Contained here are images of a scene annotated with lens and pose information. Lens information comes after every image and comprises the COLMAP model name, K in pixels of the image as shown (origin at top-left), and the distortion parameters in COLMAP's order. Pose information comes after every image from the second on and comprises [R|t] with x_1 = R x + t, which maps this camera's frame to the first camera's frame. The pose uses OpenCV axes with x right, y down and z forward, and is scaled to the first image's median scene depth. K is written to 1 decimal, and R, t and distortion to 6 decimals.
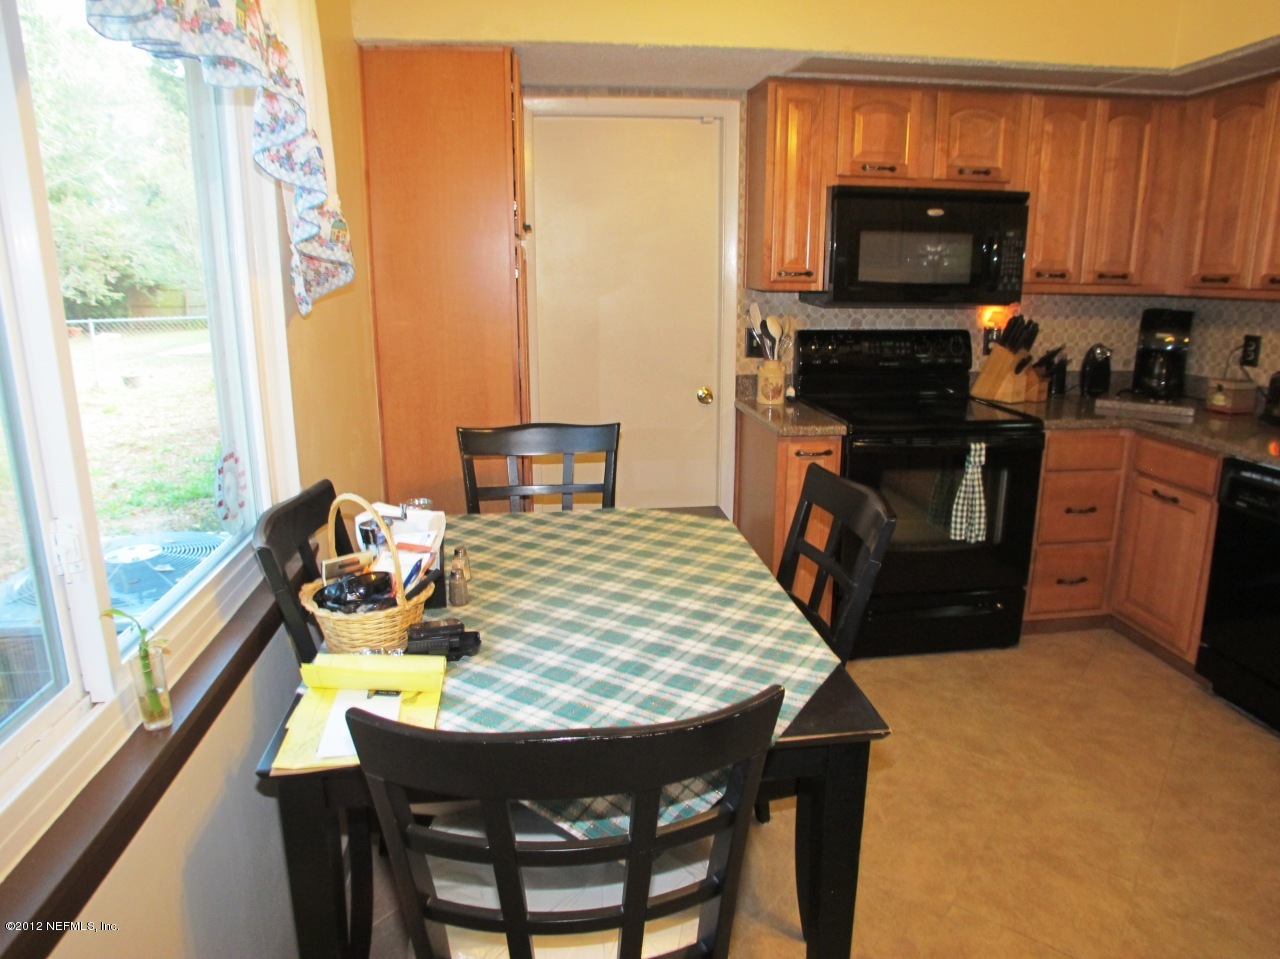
lens RADIAL K [[843.1, 0, 638.8], [0, 843.1, 453.3], [0, 0, 1]] dist [-0.134147, 0.085665]
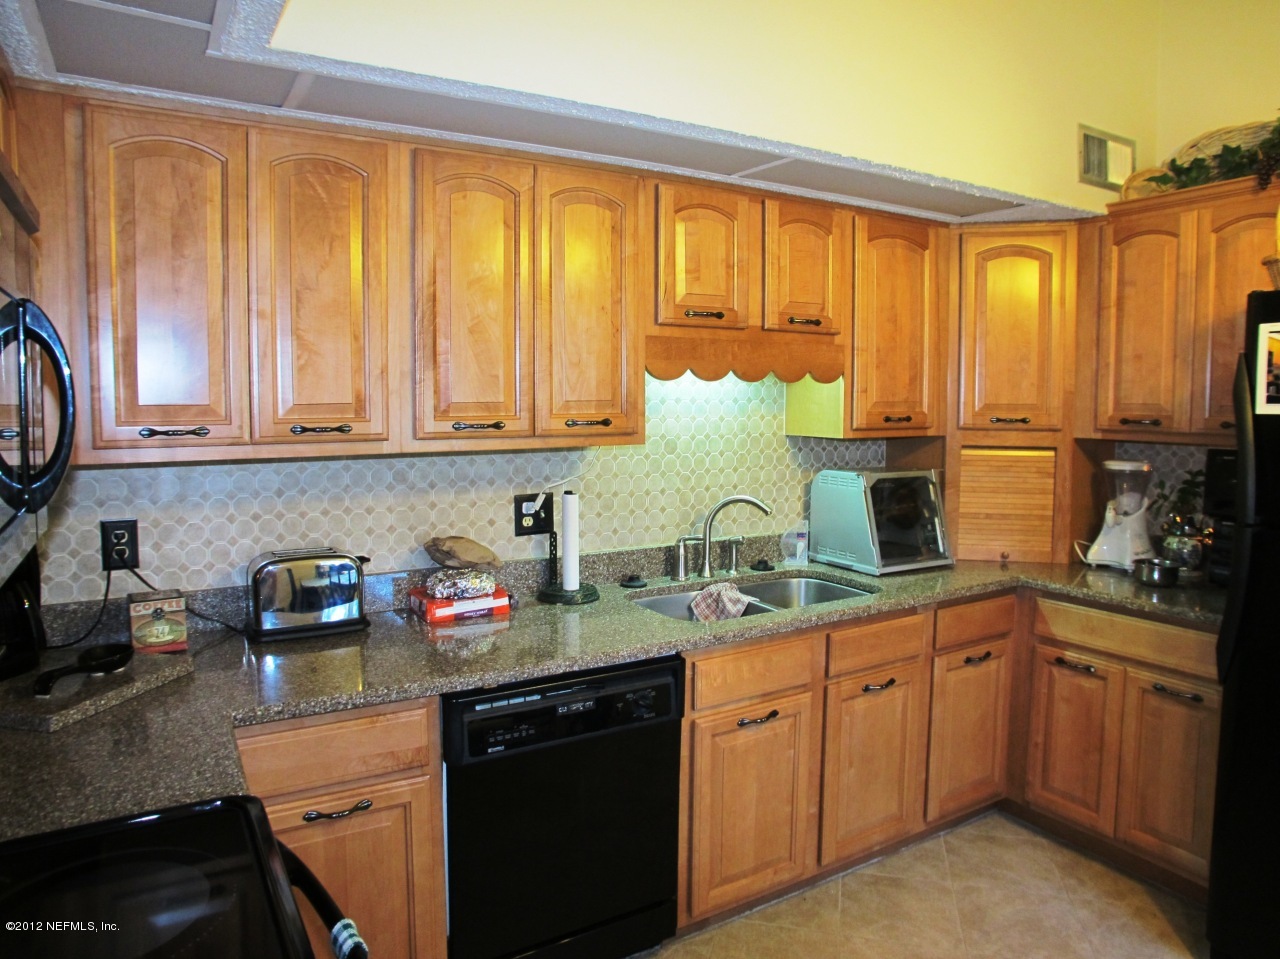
lens RADIAL K [[843.1, 0, 638.8], [0, 843.1, 453.3], [0, 0, 1]] dist [-0.134147, 0.085665]
pose [[-0.405546, -0.055945, 0.912361, 0.056883], [0.199698, 0.968592, 0.148159, -0.215373], [-0.891994, 0.242282, -0.381636, 0.904226]]
